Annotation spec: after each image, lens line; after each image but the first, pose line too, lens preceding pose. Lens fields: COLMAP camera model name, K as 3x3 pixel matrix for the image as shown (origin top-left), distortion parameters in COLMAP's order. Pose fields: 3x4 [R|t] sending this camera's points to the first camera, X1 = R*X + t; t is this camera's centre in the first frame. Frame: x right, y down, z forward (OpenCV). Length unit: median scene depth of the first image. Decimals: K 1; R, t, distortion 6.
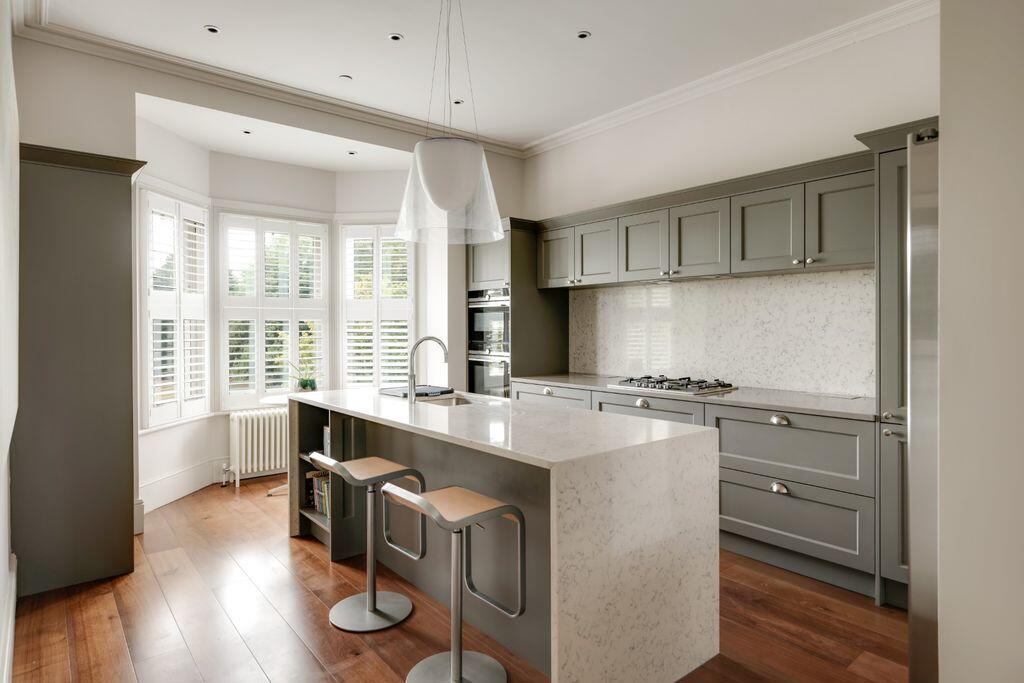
lens RADIAL K [[578.6, 0, 512.0], [0, 578.6, 335.8], [0, 0, 1]] dist [-0.003172, -0.000013]
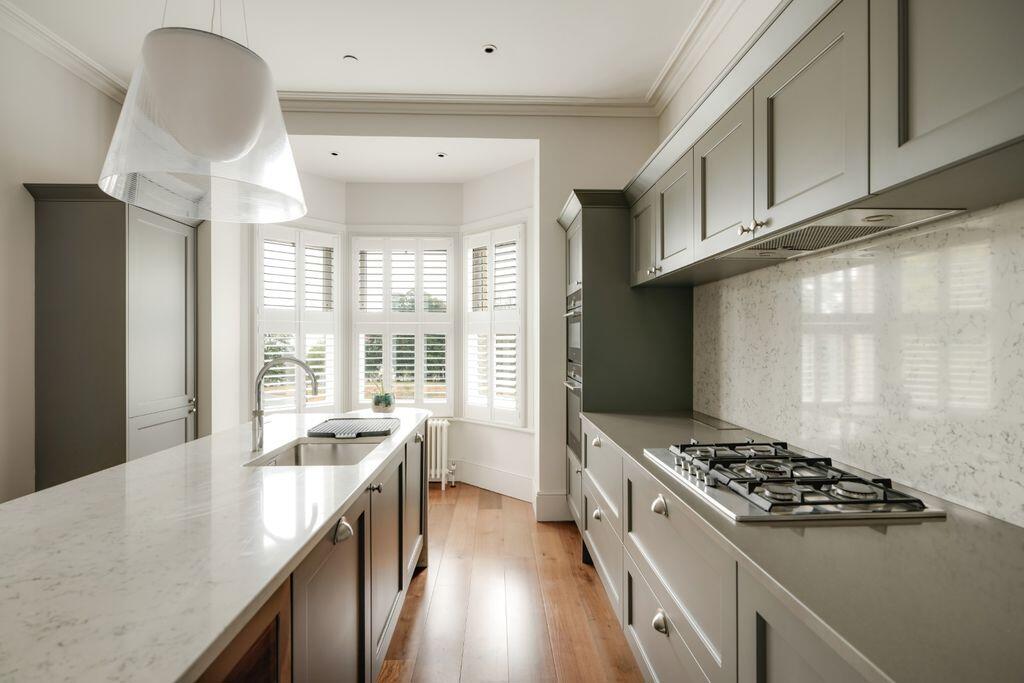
lens RADIAL K [[468.7, 0, 512.8], [0, 468.7, 340.7], [0, 0, 1]] dist [0.000075, 0.000056]
pose [[0.797826, 0.002508, -0.602882, 0.273274], [-0.009350, 0.999923, -0.008214, -0.011249], [0.602815, 0.012190, 0.797788, 0.469110]]
